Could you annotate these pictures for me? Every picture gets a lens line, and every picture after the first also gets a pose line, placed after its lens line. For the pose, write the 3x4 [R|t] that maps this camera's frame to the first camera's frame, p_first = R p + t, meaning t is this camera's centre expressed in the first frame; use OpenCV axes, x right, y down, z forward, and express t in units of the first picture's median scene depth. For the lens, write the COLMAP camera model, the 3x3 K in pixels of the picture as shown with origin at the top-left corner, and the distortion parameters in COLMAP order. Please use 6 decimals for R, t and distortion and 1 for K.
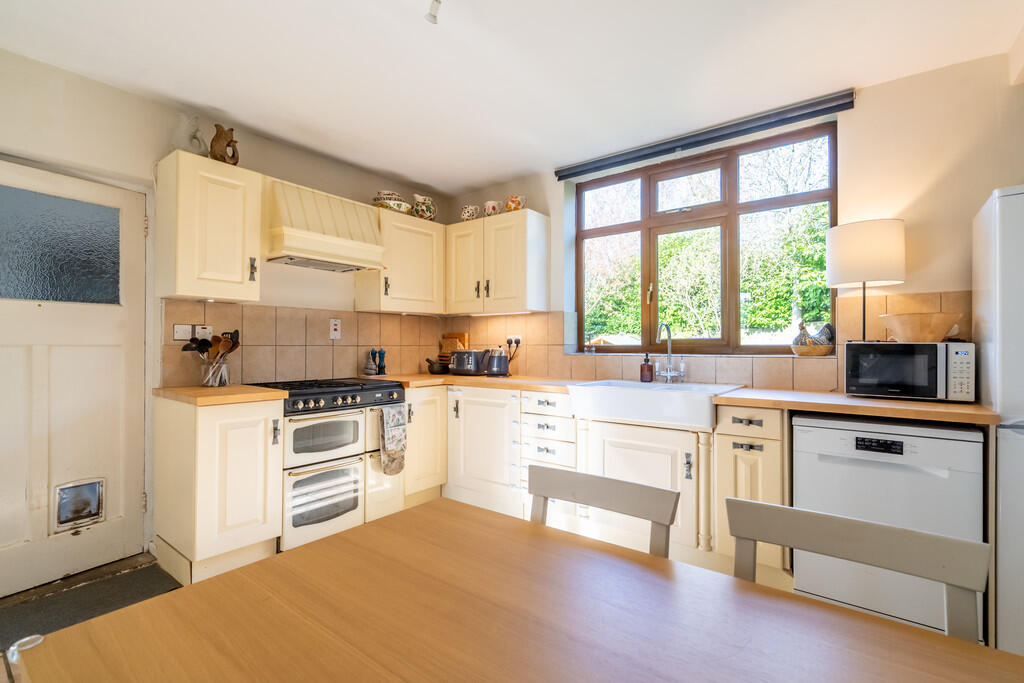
lens RADIAL K [[466.5, 0, 519.8], [0, 466.5, 341.1], [0, 0, 1]] dist [-0.001320, 0.000702]
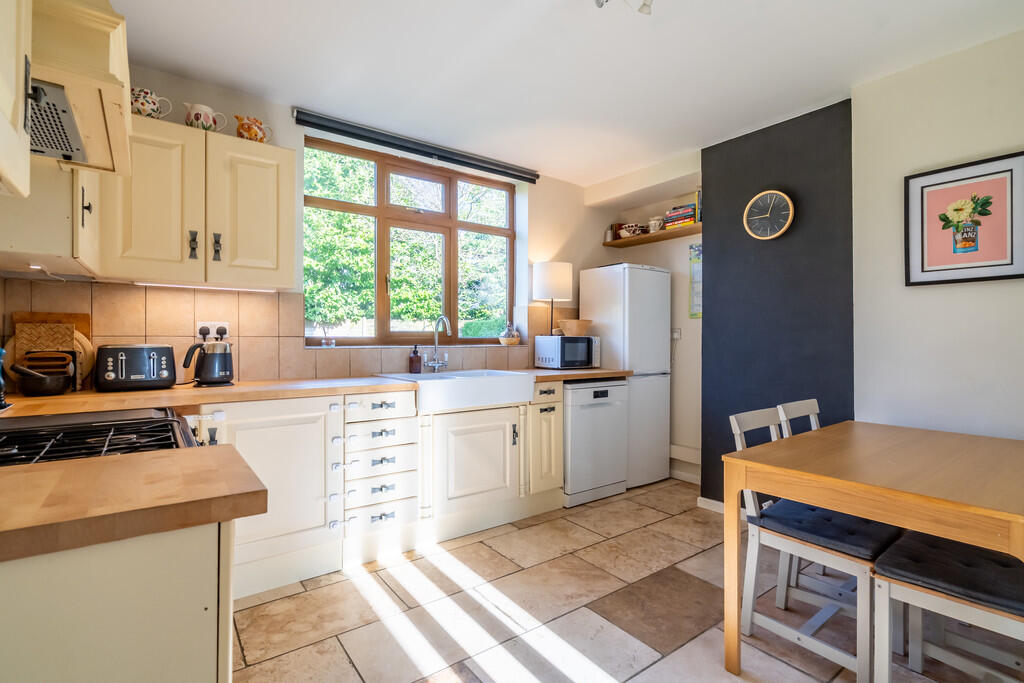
lens RADIAL K [[466.5, 0, 519.4], [0, 466.5, 340.8], [0, 0, 1]] dist [-0.001320, 0.000702]
pose [[0.291071, -0.004924, 0.956689, -0.643182], [-0.010786, 0.999906, 0.008428, 0.005456], [-0.956641, -0.012772, 0.290990, 0.490880]]
